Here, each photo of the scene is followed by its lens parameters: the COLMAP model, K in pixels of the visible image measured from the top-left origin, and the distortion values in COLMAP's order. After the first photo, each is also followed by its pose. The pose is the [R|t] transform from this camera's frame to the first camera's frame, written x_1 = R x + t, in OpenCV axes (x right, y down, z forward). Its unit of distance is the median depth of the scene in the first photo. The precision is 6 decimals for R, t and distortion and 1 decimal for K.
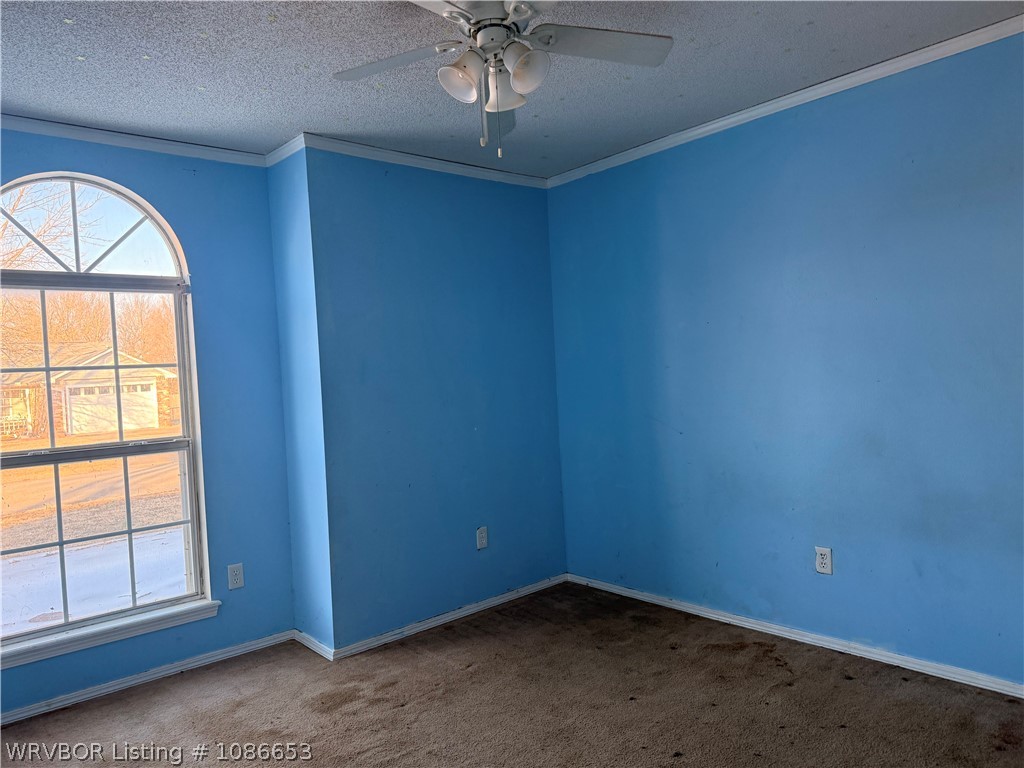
lens RADIAL K [[711.6, 0, 509.6], [0, 711.6, 381.5], [0, 0, 1]] dist [0.092430, -0.121858]
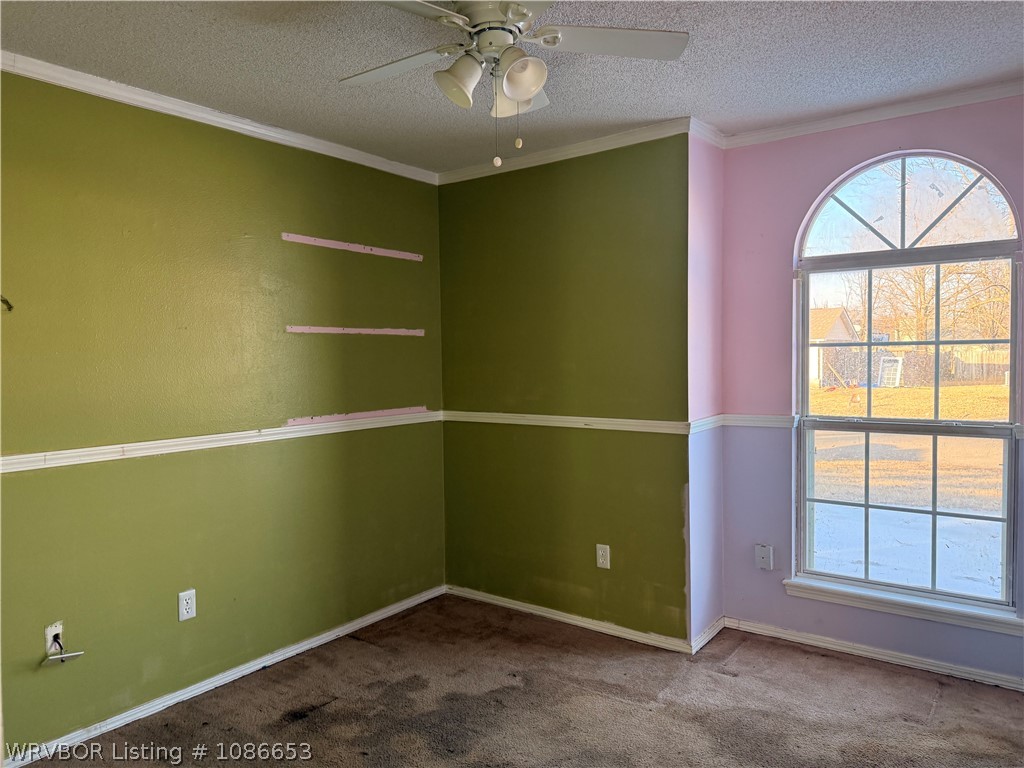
lens RADIAL K [[731.6, 0, 512.0], [0, 731.6, 384.0], [0, 0, 1]] dist [0.009404, 0.002495]
pose [[0.199500, 0.074526, -0.977060, 0.314378], [-0.024890, 0.997167, 0.070978, -0.020722], [0.979582, 0.010159, 0.200790, 0.253924]]
